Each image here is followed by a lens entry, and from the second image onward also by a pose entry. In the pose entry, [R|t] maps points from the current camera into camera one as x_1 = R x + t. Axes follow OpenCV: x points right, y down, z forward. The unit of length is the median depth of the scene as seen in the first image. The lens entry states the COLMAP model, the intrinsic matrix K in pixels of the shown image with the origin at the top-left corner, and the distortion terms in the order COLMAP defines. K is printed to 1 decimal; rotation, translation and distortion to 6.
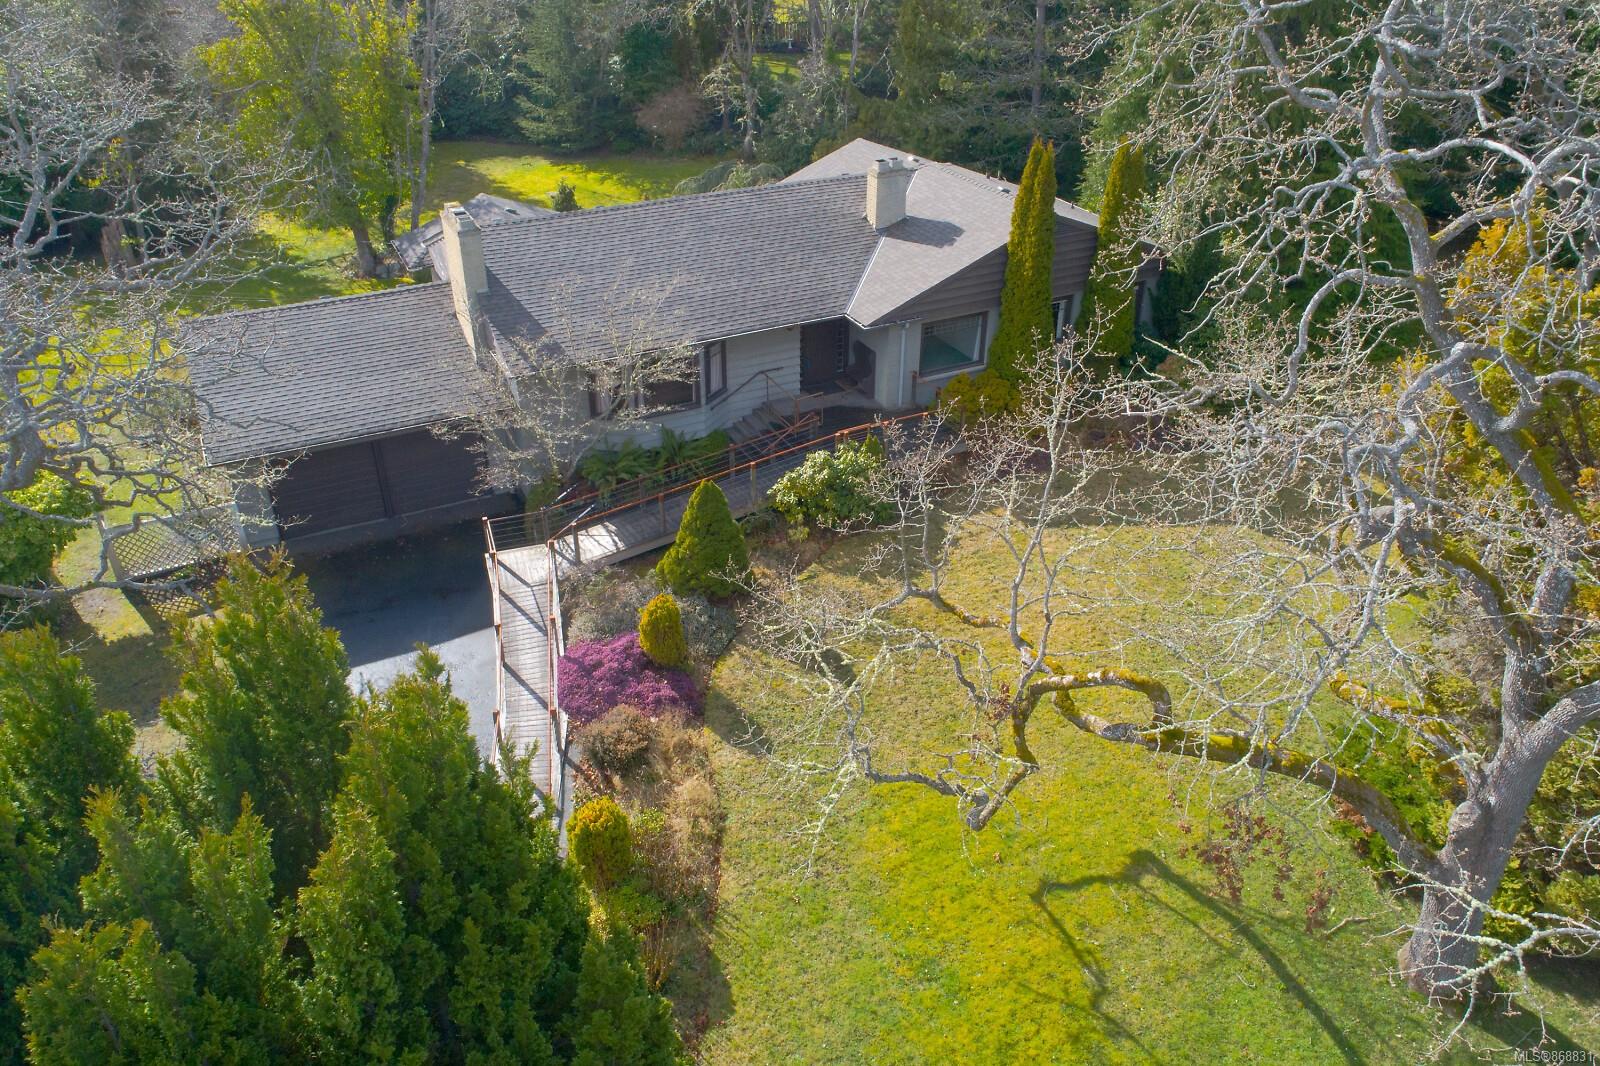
lens RADIAL K [[1211.1, 0, 801.3], [0, 1211.1, 530.6], [0, 0, 1]] dist [-0.018394, 0.008803]
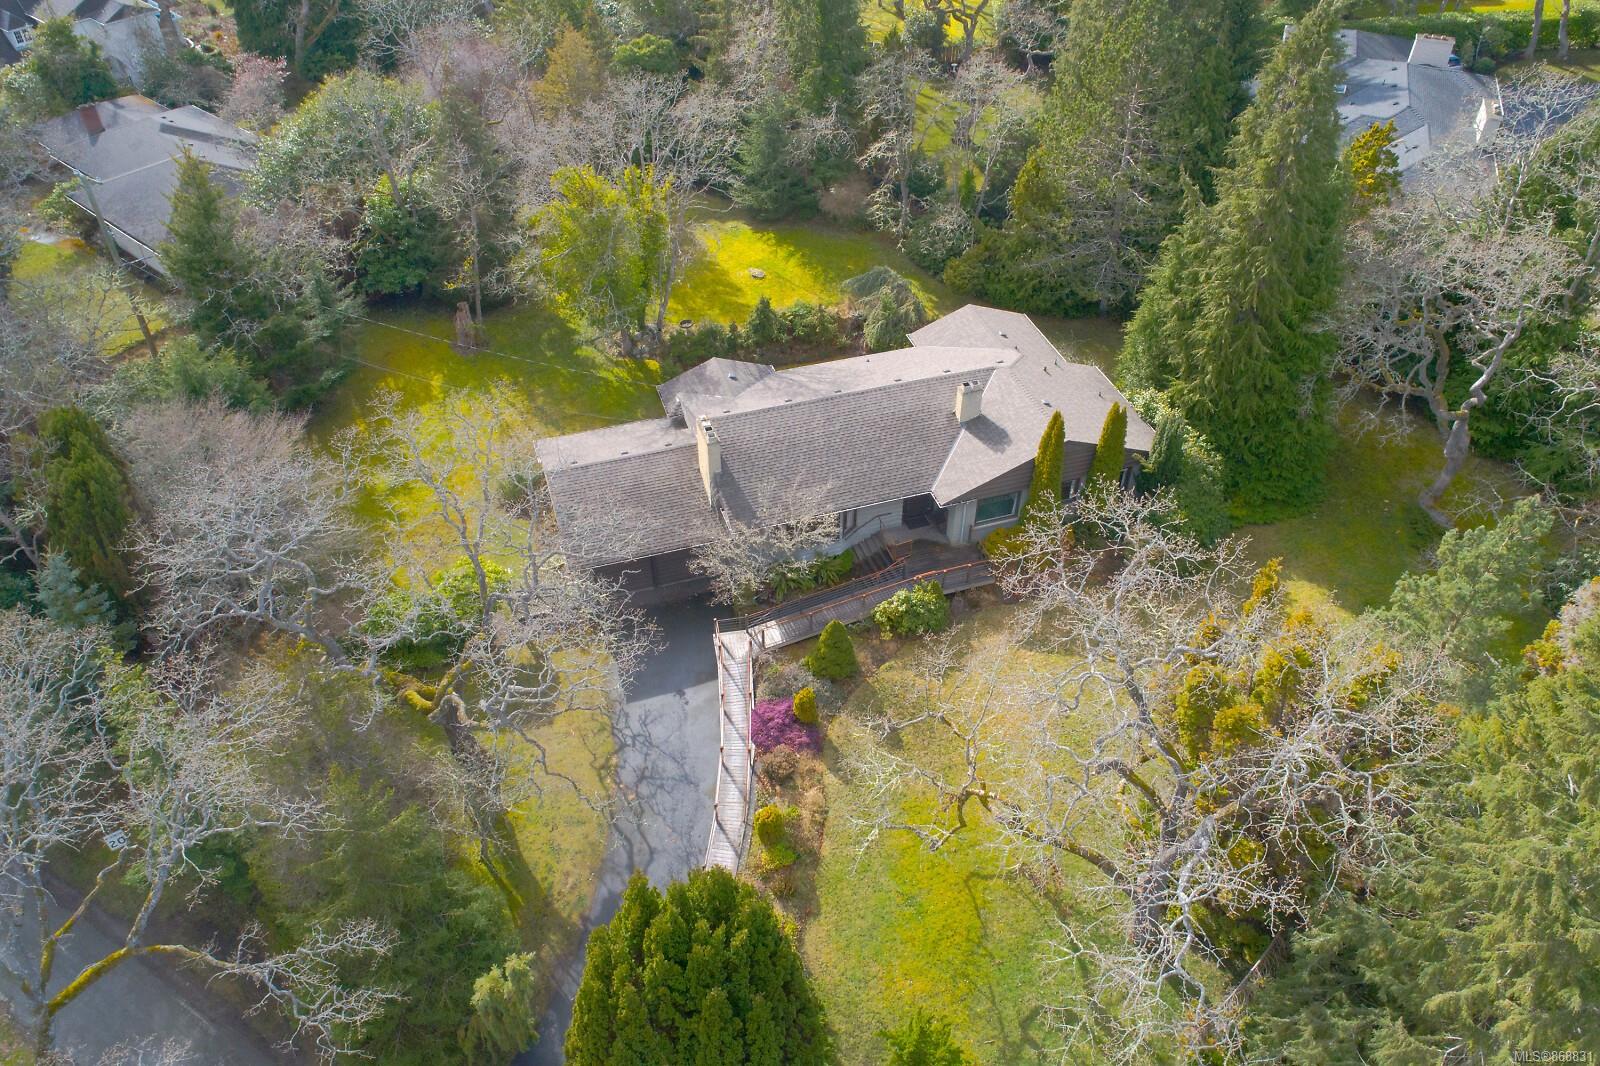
lens RADIAL K [[1211.1, 0, 801.3], [0, 1211.1, 530.6], [0, 0, 1]] dist [-0.018394, 0.008803]
pose [[0.988710, 0.099918, -0.111666, 0.067671], [-0.079101, 0.980958, 0.177381, -0.536106], [0.127263, -0.166545, 0.977787, -0.853356]]
